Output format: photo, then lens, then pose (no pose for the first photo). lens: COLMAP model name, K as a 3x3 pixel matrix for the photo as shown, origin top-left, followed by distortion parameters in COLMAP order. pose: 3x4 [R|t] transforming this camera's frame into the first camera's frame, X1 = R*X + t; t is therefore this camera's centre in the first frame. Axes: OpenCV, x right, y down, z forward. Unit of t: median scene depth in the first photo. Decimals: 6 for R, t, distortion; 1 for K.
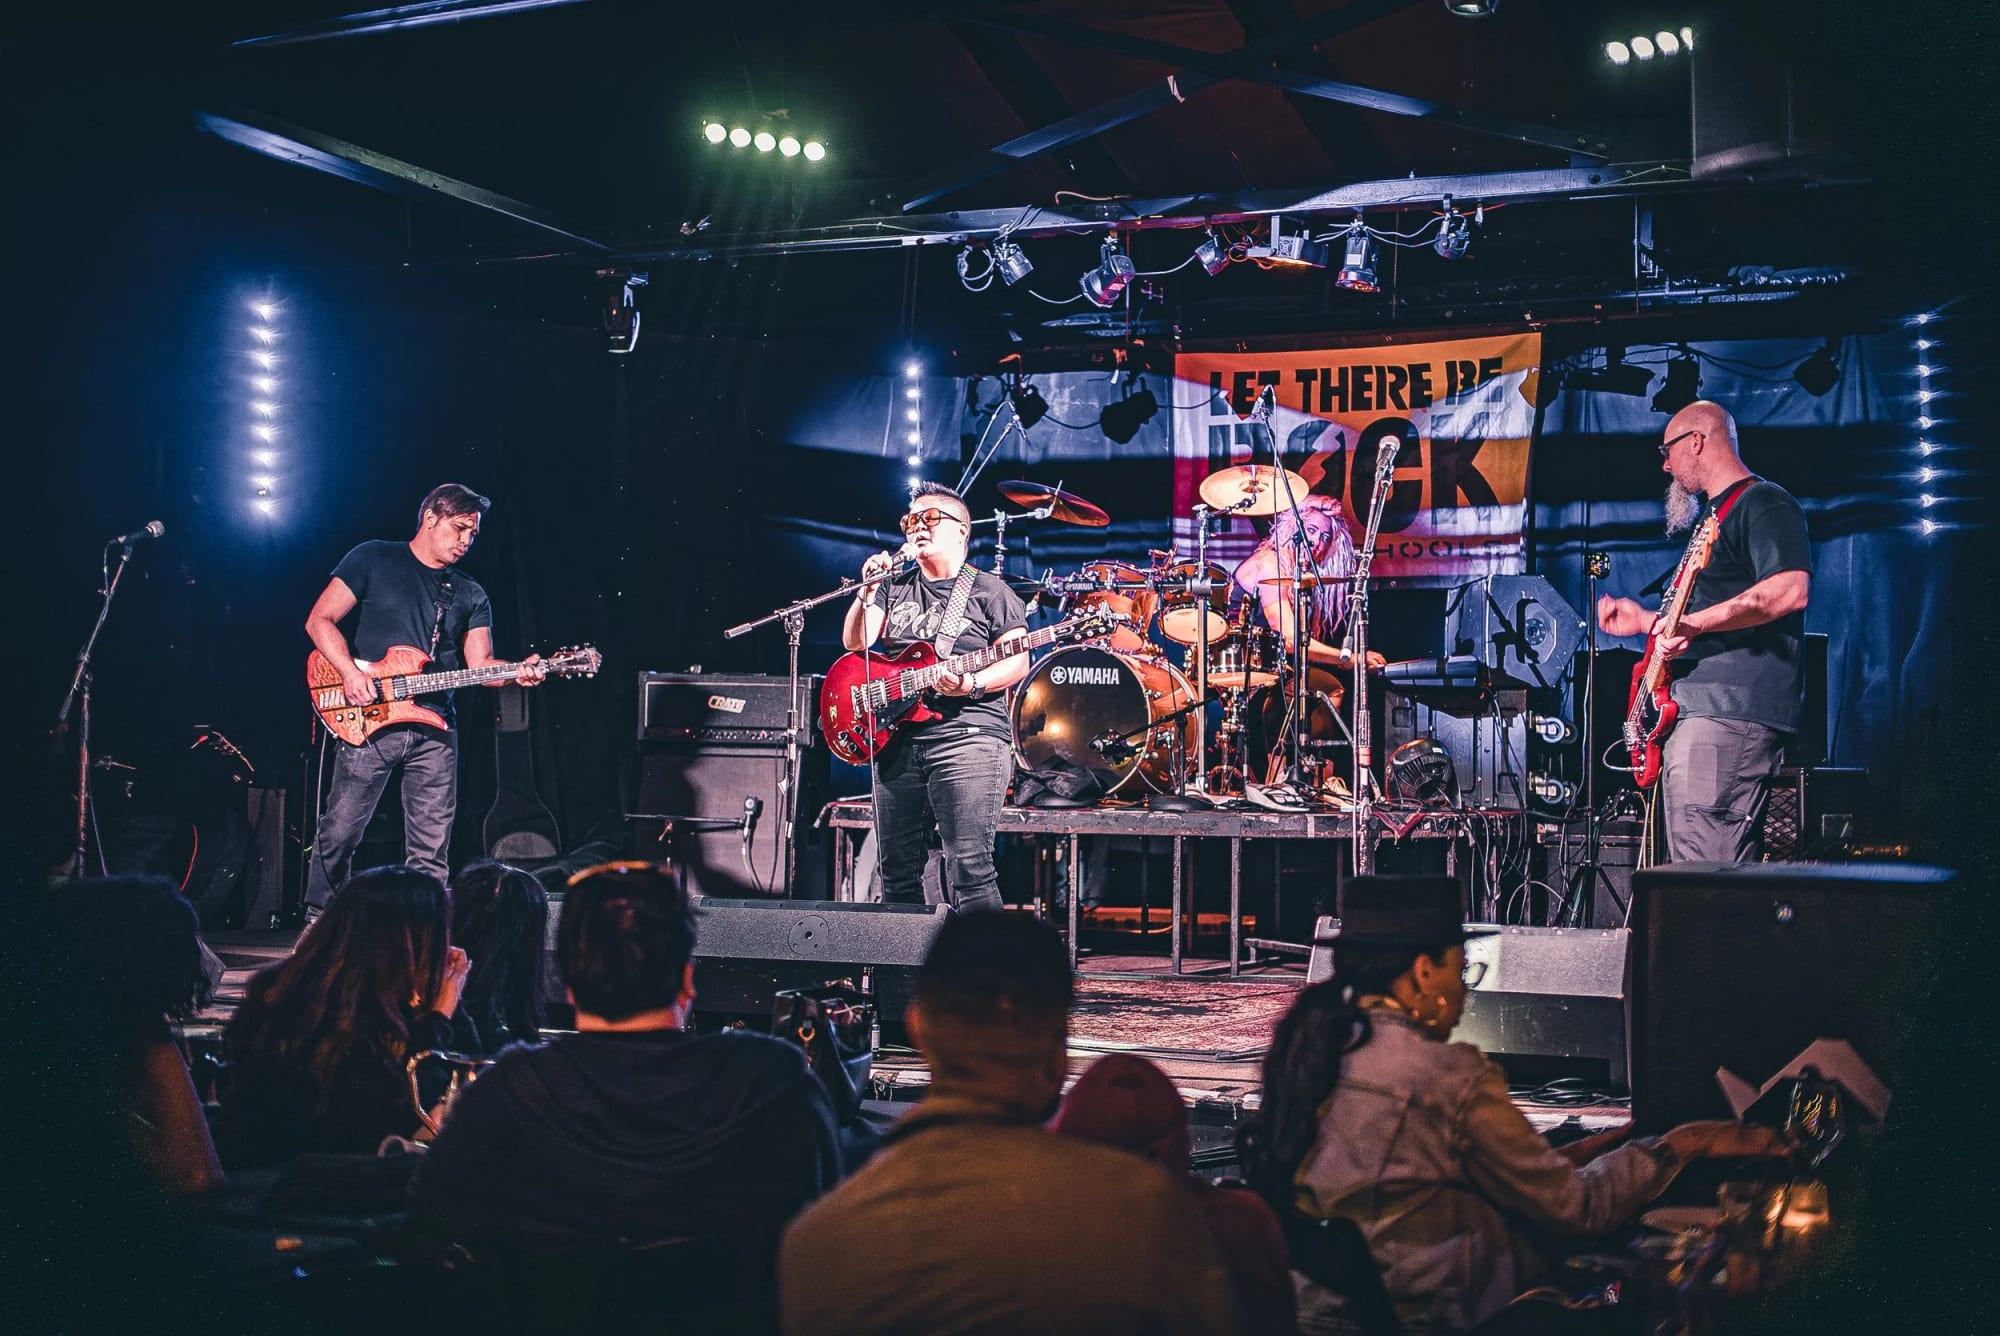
lens RADIAL K [[2922.2, 0, 1000.0], [0, 2922.2, 668.0], [0, 0, 1]] dist [0.029092, -0.754739]
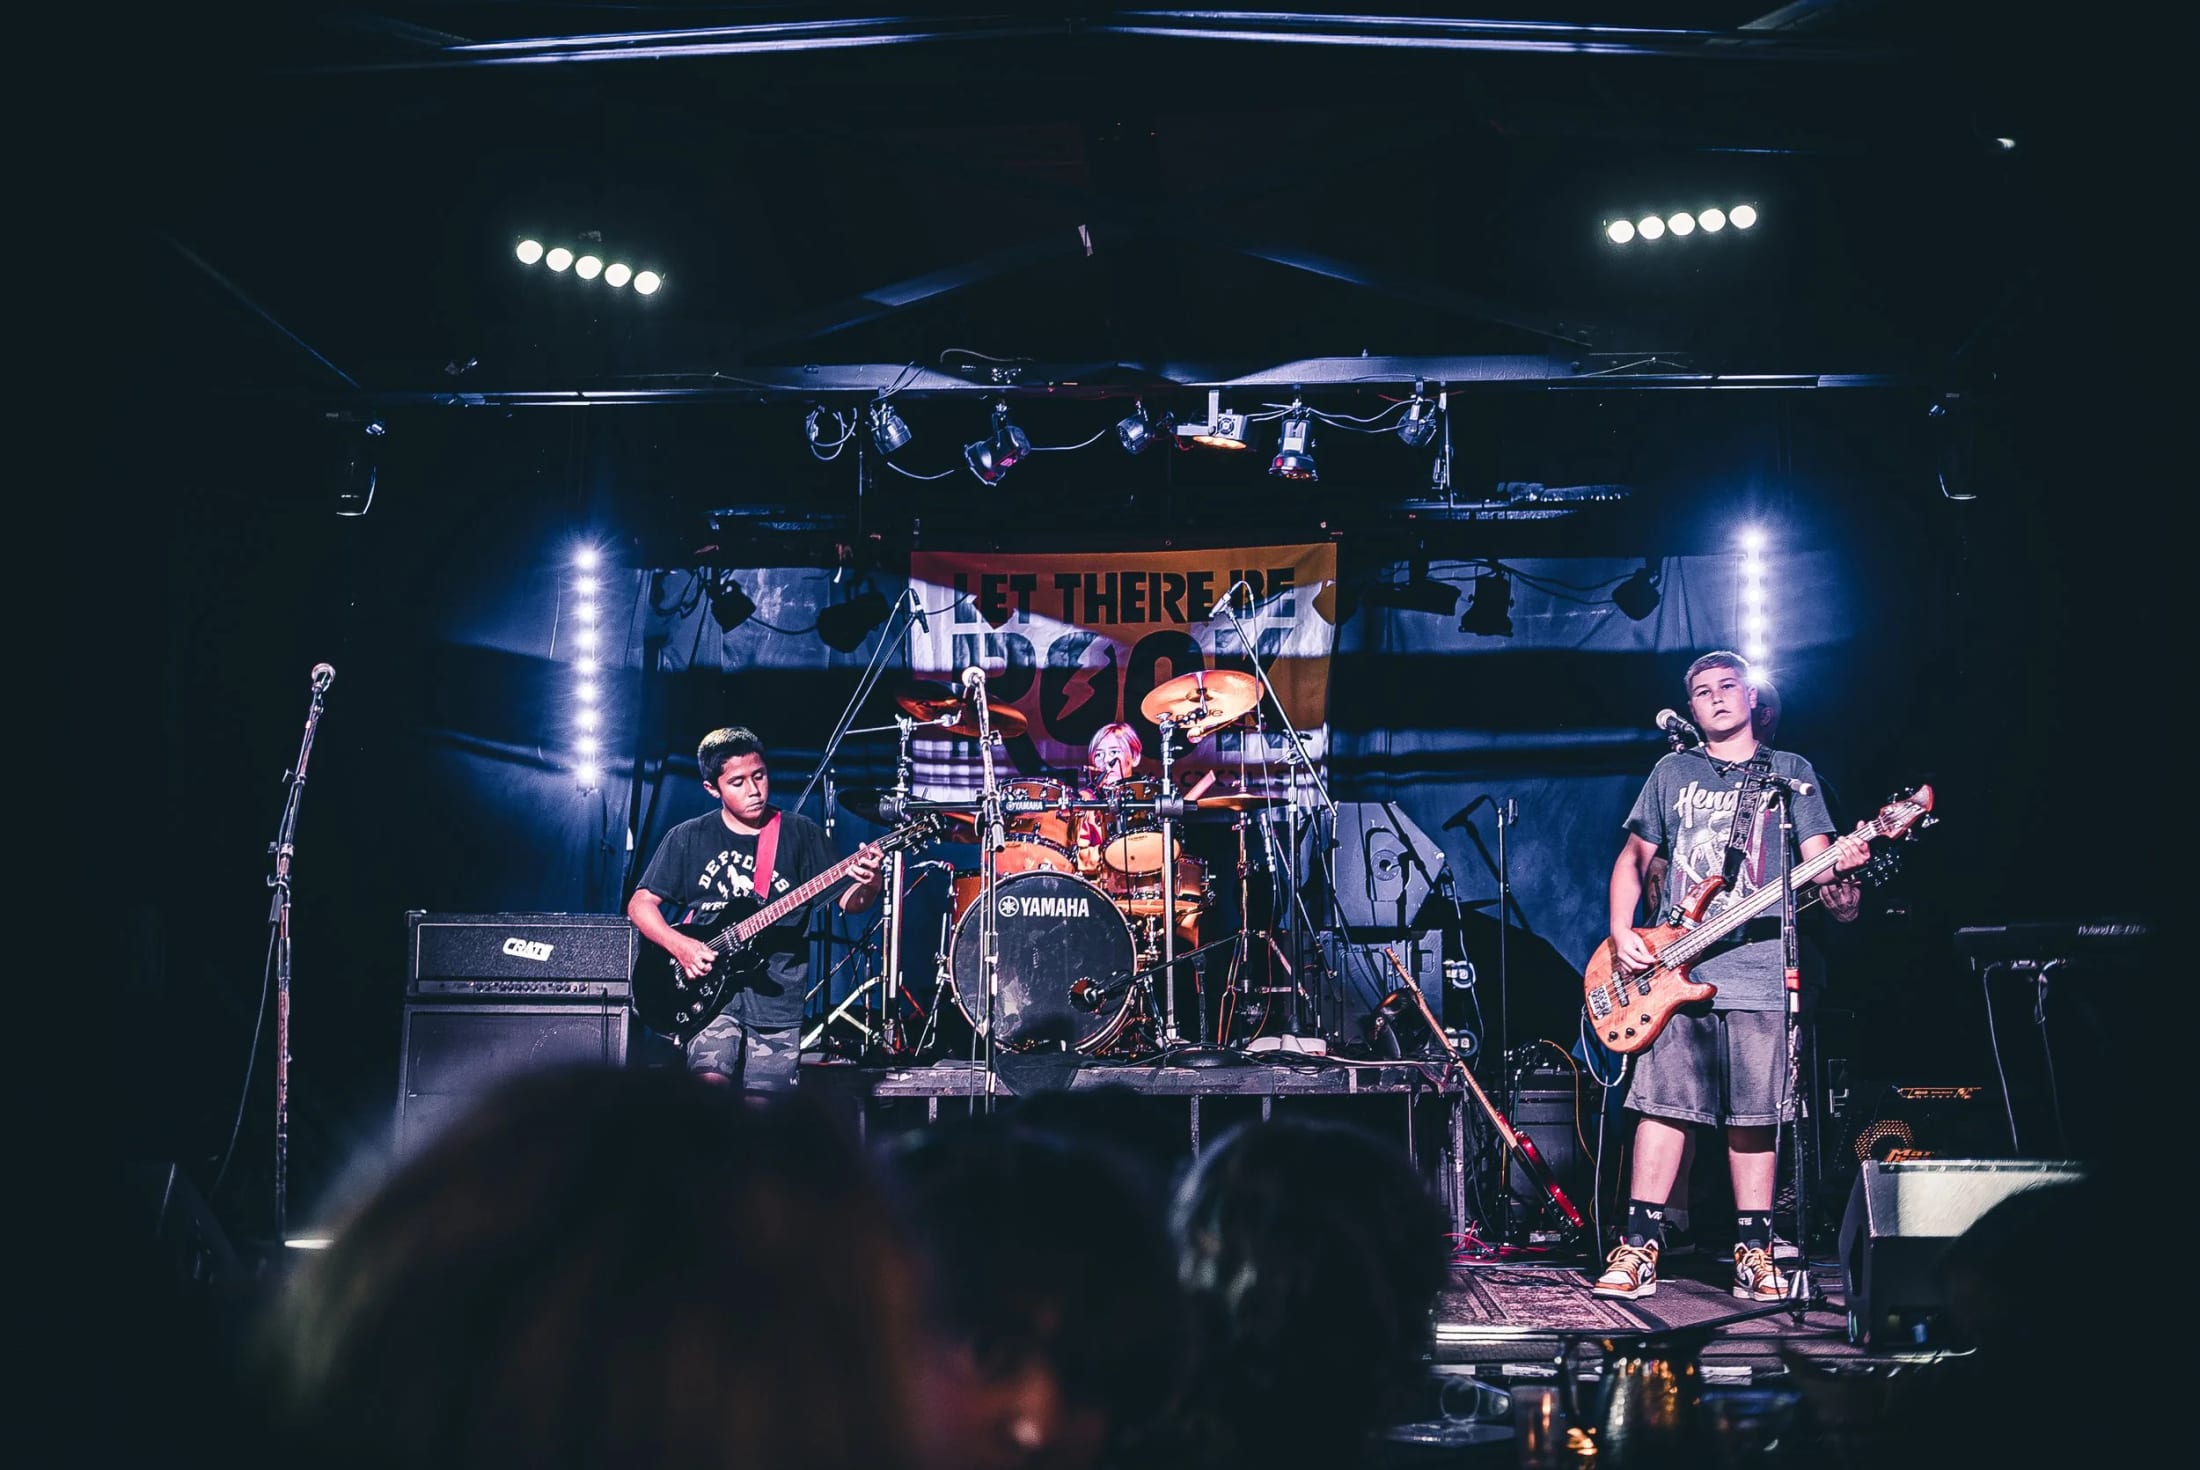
lens RADIAL K [[3214.4, 0, 1100.0], [0, 3214.4, 735.0], [0, 0, 1]] dist [0.029092, -0.754739]
pose [[0.932460, 0.021635, 0.360624, -0.243453], [0.003274, 0.997658, -0.068318, 0.013097], [-0.361258, 0.064884, 0.930206, 0.099825]]
